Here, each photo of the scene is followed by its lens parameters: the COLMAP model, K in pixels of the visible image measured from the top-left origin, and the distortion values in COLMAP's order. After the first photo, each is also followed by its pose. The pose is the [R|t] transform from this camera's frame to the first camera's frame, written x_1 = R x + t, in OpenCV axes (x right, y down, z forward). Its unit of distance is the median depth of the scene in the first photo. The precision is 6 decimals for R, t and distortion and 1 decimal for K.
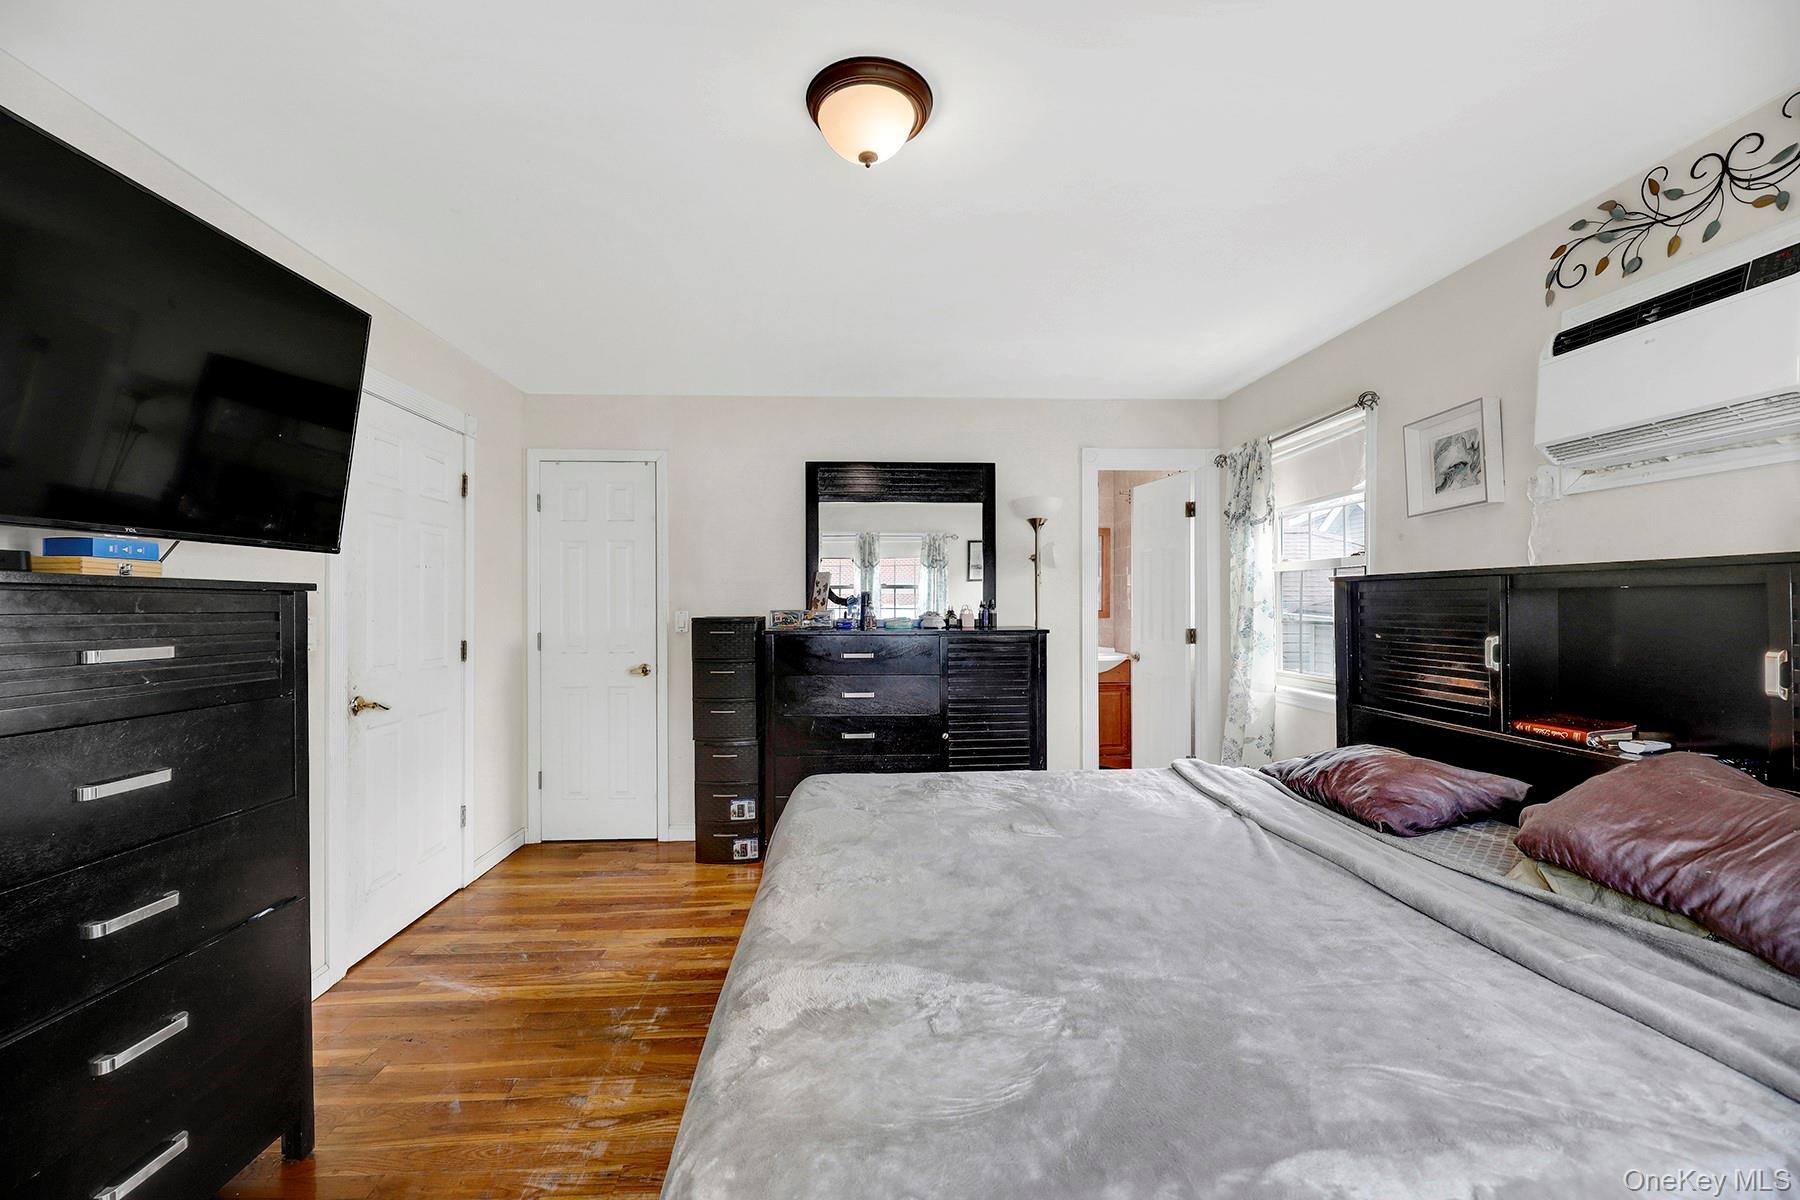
lens RADIAL K [[743.3, 0, 899.8], [0, 743.3, 604.4], [0, 0, 1]] dist [-0.000562, -0.000737]
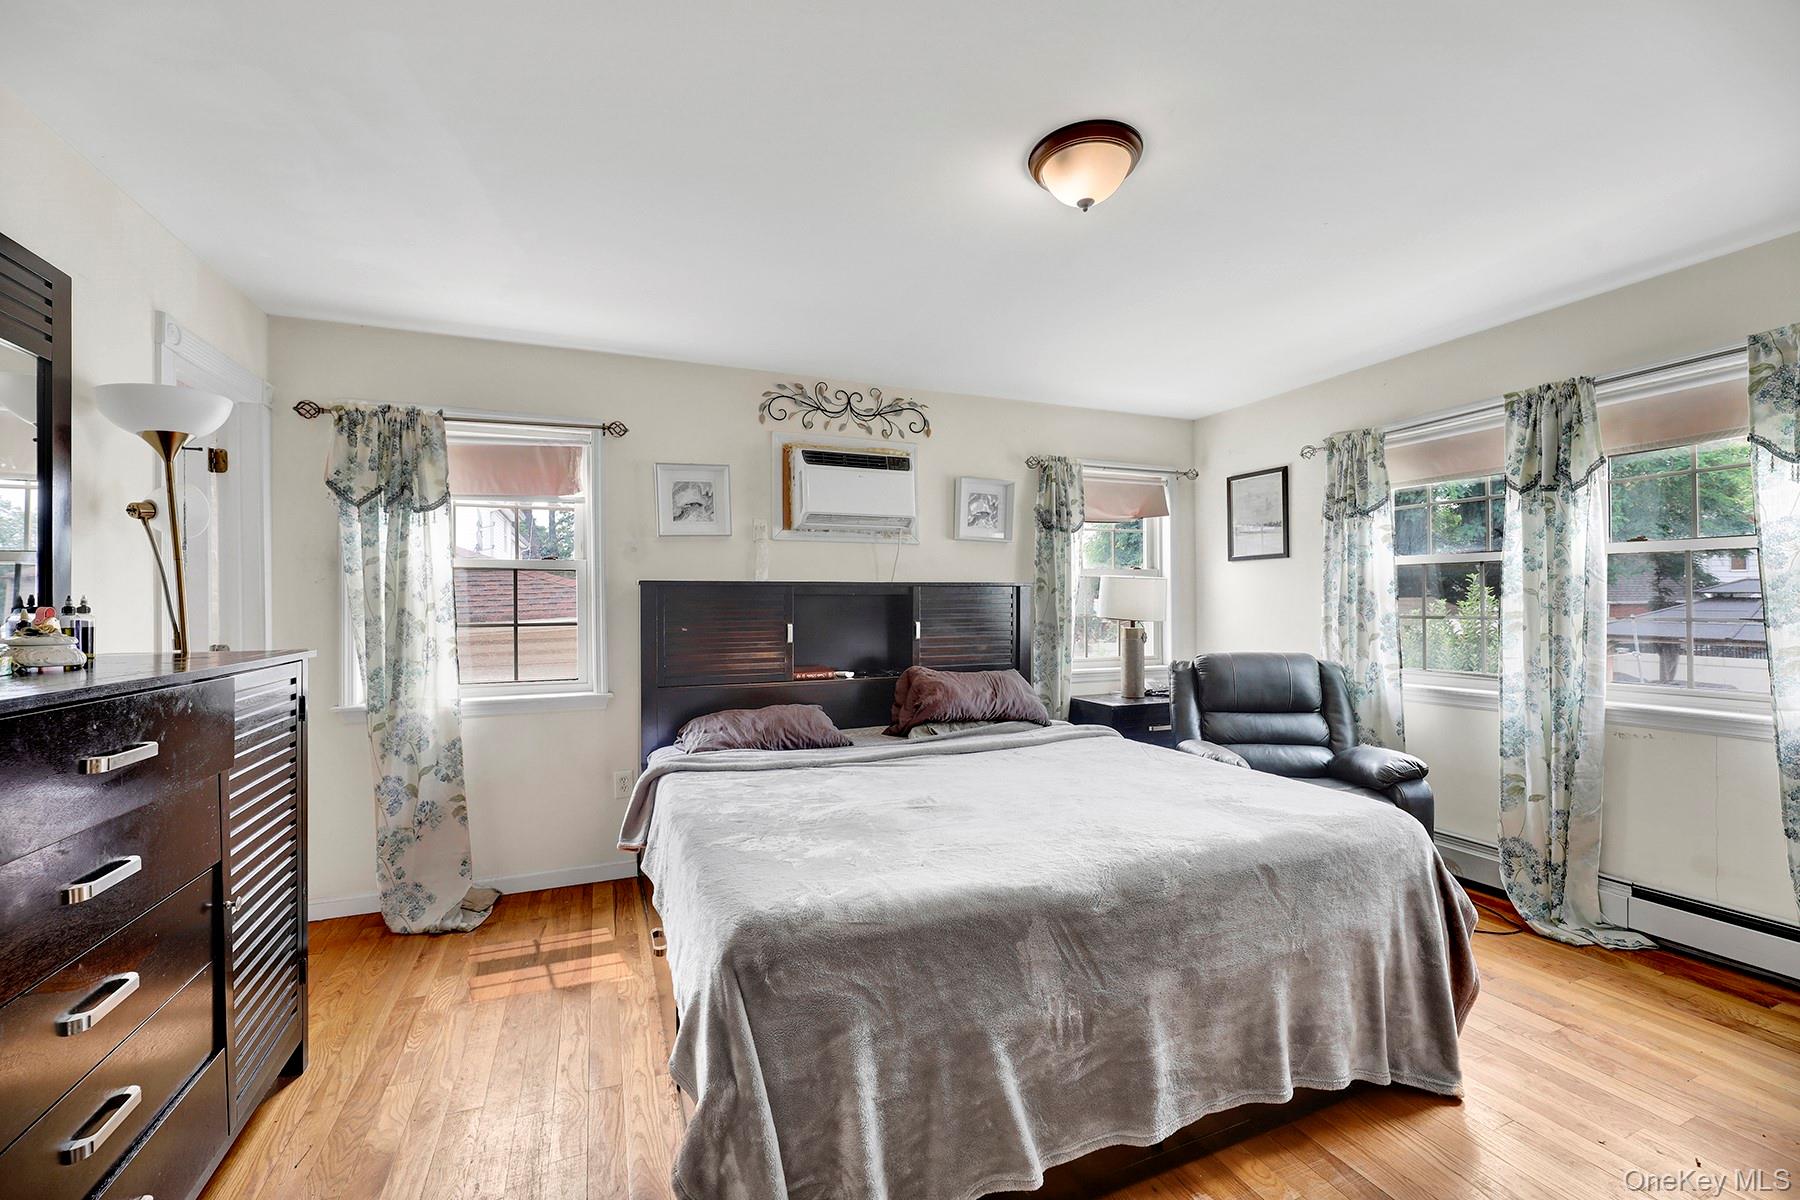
lens RADIAL K [[743.3, 0, 892.1], [0, 743.3, 597.0], [0, 0, 1]] dist [-0.000562, -0.000737]
pose [[-0.319888, 0.008825, 0.947414, -0.774755], [0.005737, 0.999956, -0.007377, -0.001268], [-0.947438, 0.003076, -0.319924, 1.244666]]
